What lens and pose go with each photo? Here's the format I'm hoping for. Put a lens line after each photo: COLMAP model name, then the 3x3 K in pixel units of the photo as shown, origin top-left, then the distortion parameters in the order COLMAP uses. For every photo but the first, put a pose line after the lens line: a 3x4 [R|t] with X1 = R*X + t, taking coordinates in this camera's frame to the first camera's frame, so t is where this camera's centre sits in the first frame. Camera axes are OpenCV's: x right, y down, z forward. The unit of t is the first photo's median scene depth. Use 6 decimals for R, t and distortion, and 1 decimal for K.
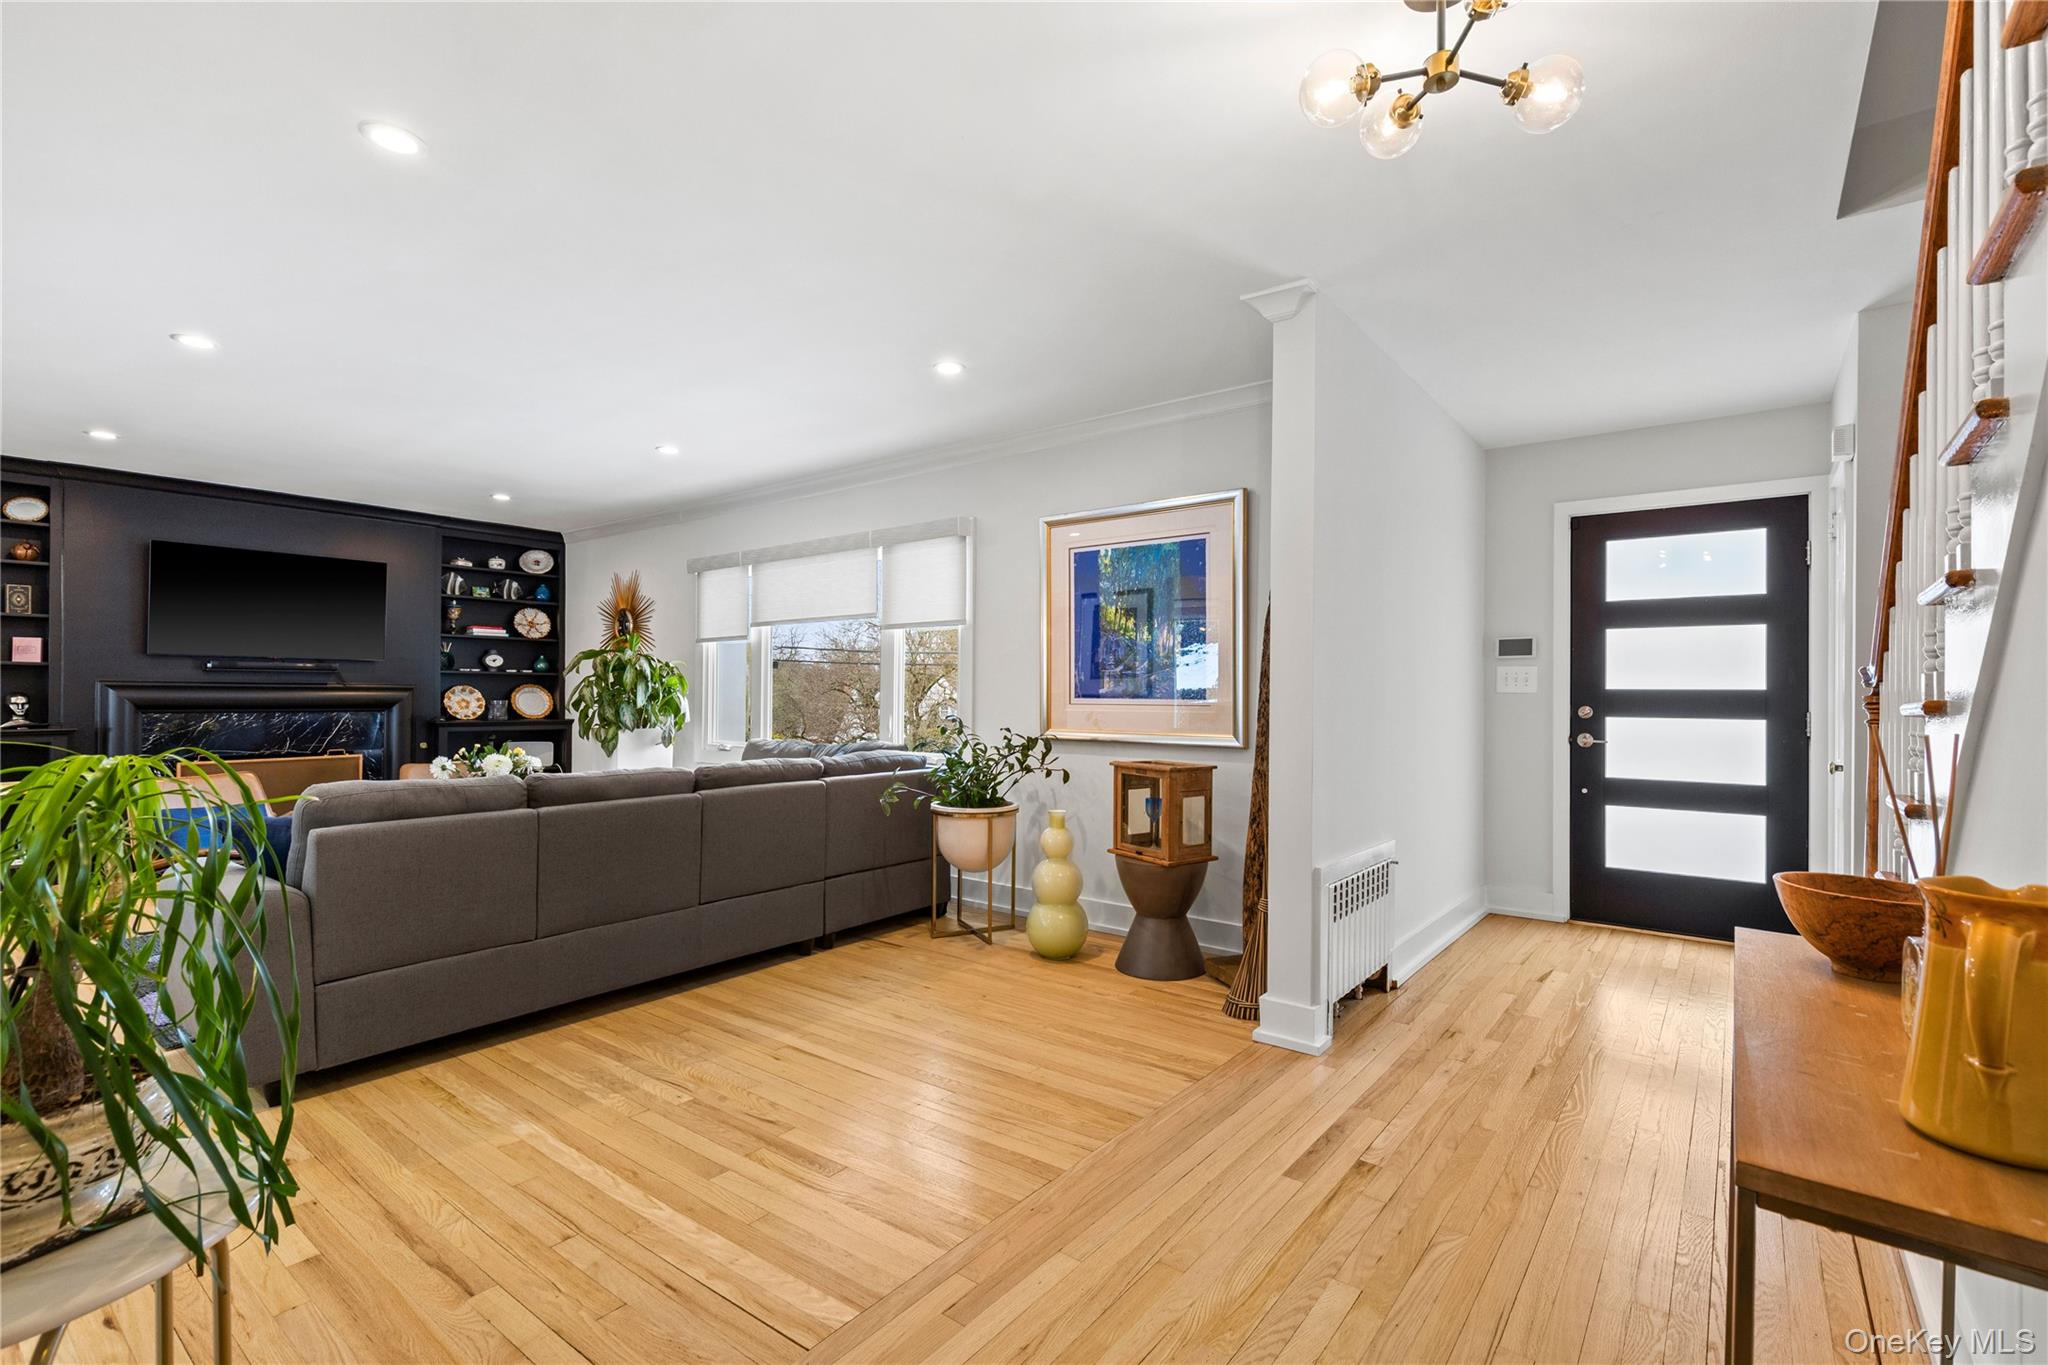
lens RADIAL K [[931.5, 0, 1069.8], [0, 931.5, 690.8], [0, 0, 1]] dist [0.004295, -0.000099]
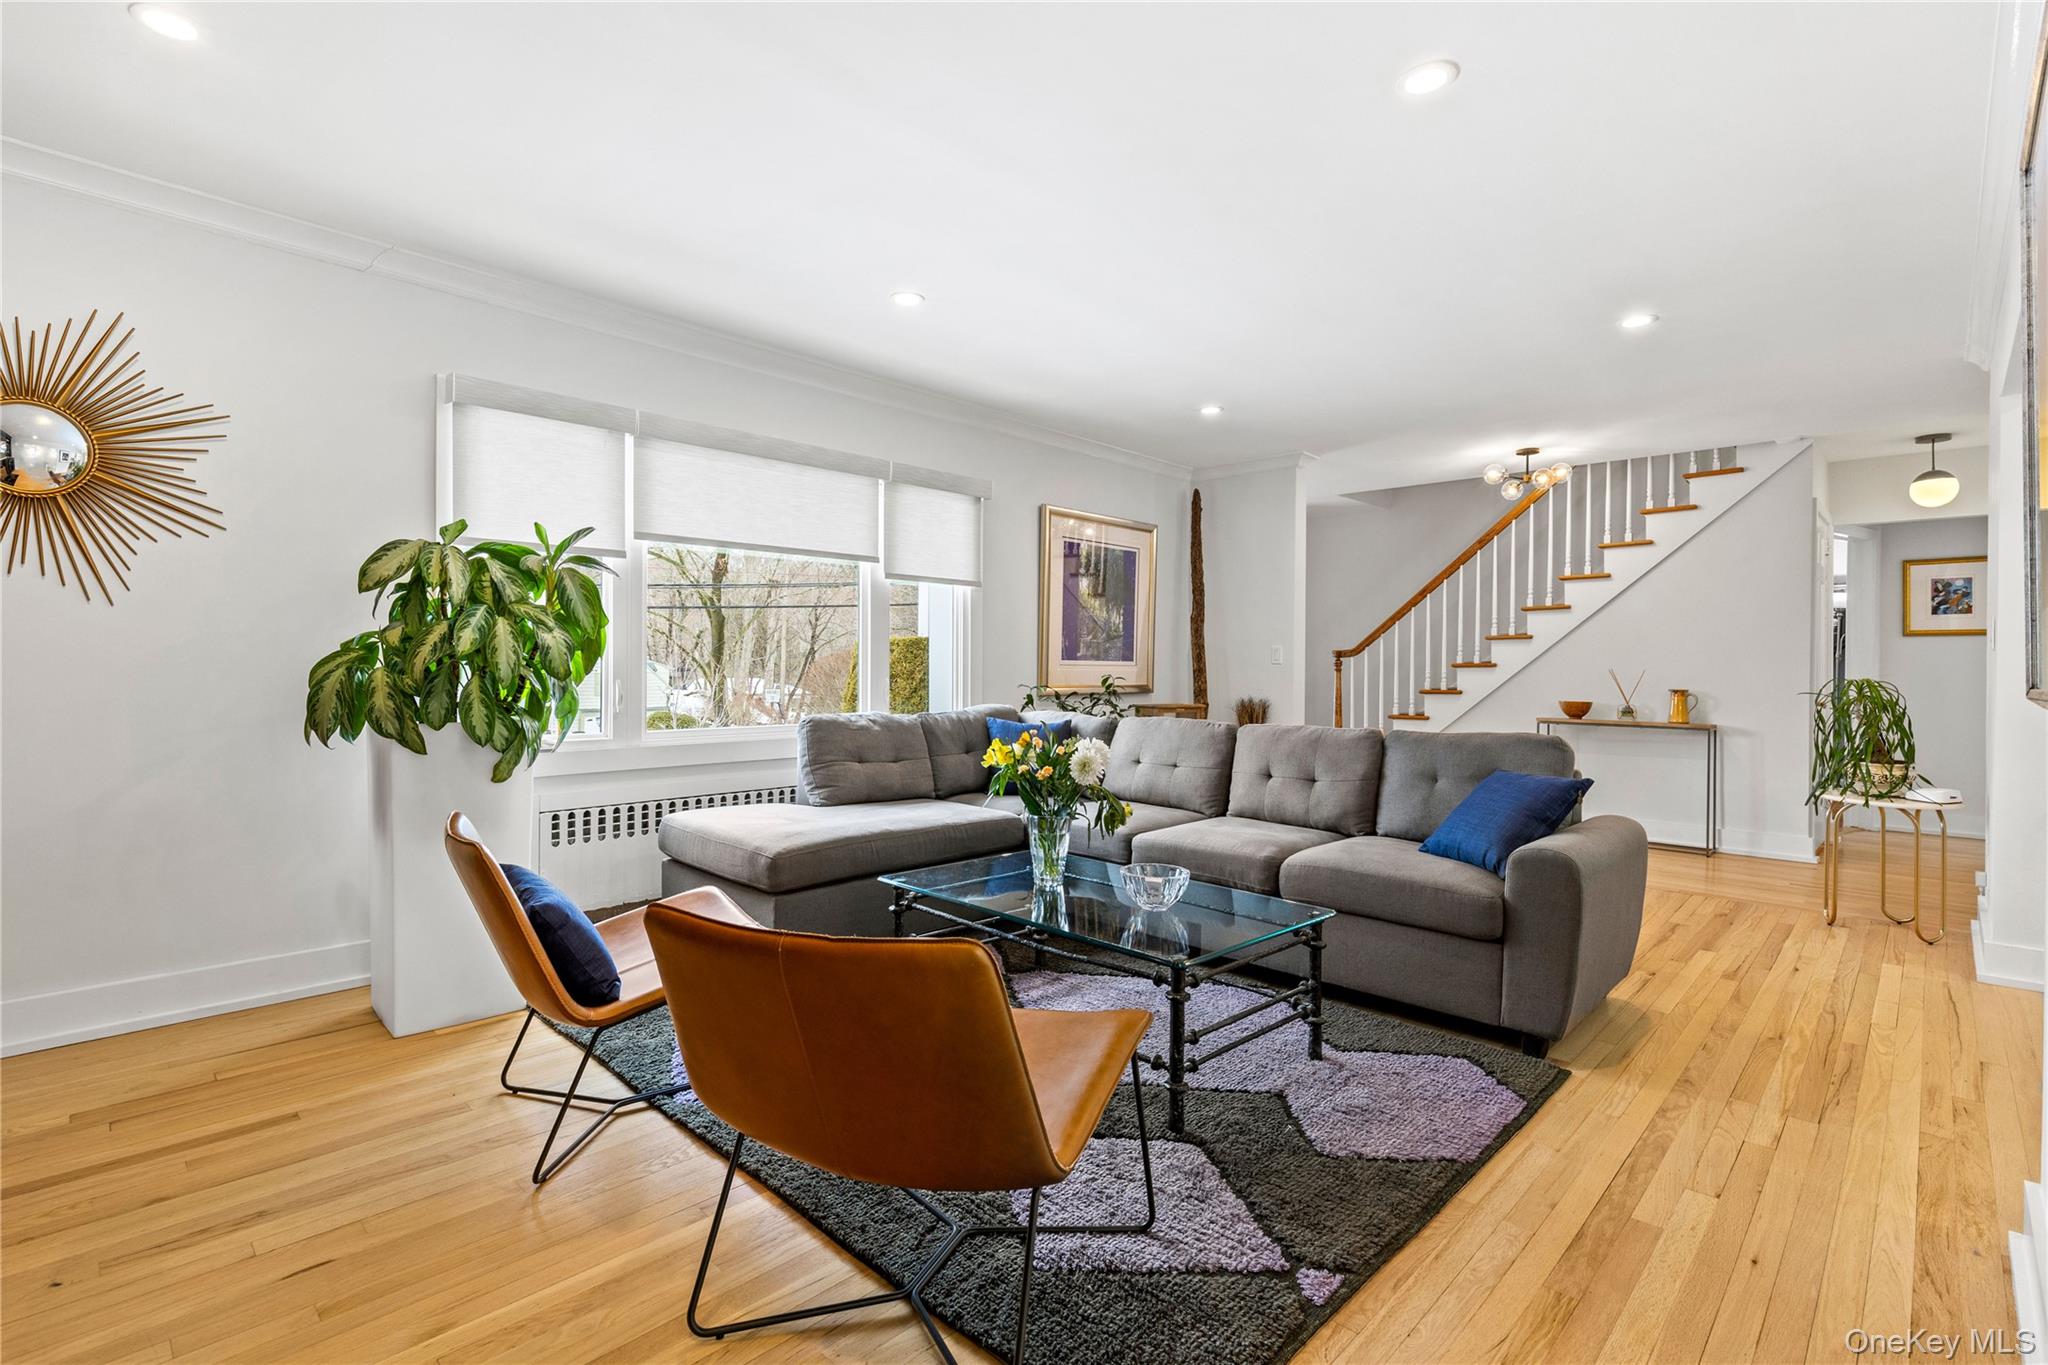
lens RADIAL K [[931.5, 0, 1007.7], [0, 931.5, 665.2], [0, 0, 1]] dist [0.004295, -0.000099]
pose [[0.136760, -0.003125, 0.990599, -1.003799], [-0.014204, 0.999886, 0.005116, 0.007801], [-0.990502, -0.014770, 0.136700, 0.746909]]
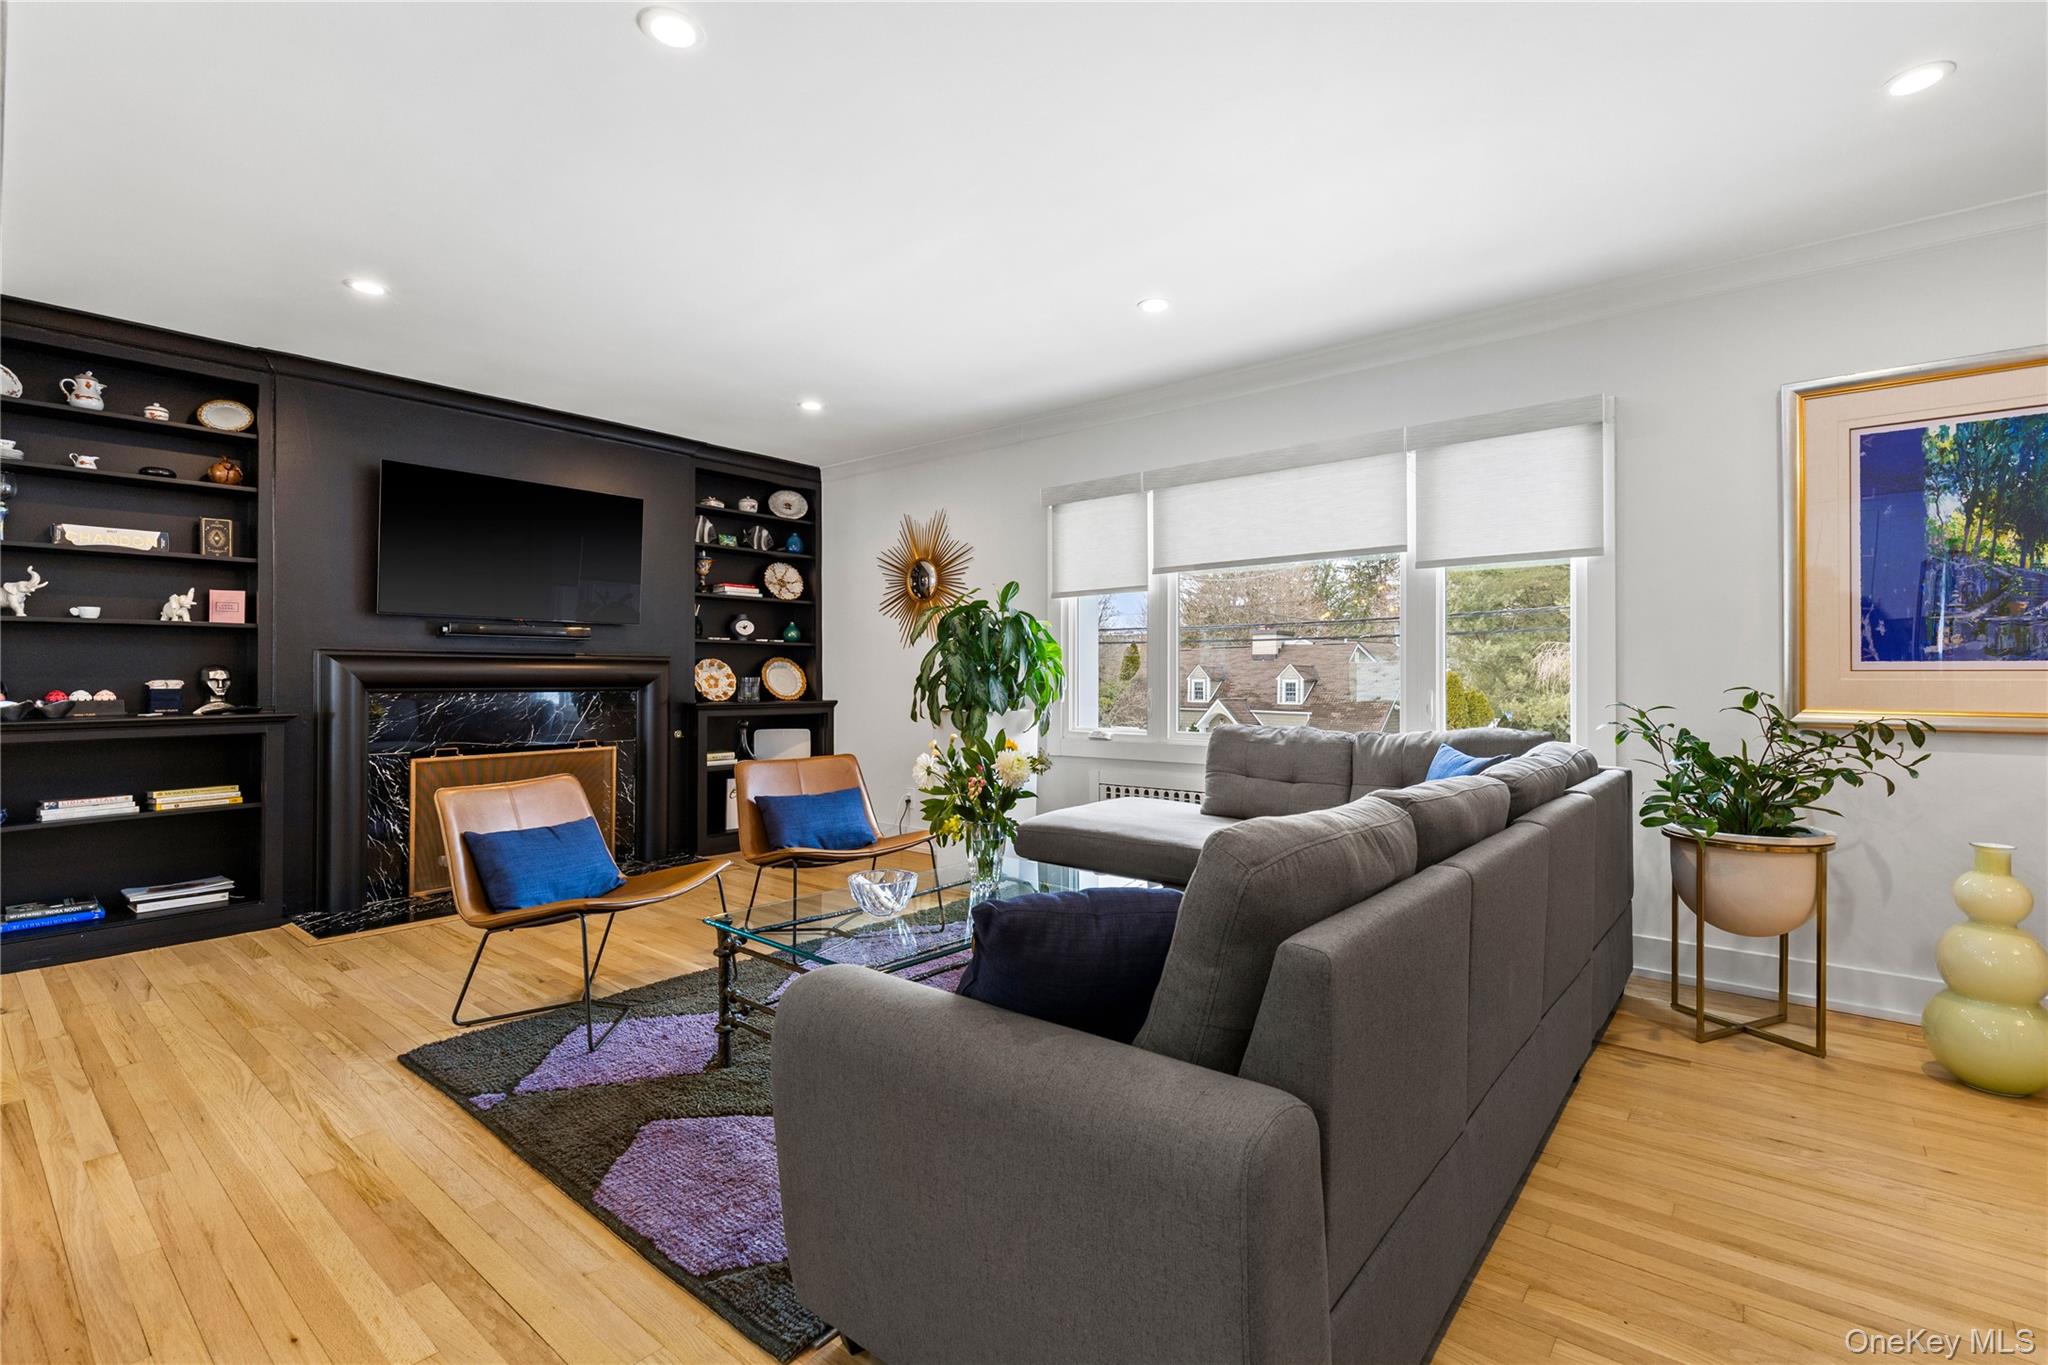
lens RADIAL K [[931.5, 0, 1060.4], [0, 931.5, 673.2], [0, 0, 1]] dist [0.004295, -0.000099]
pose [[0.999681, -0.004523, -0.024858, -0.440084], [0.004511, 0.999990, -0.000562, 0.011614], [0.024861, 0.000449, 0.999691, 0.280756]]
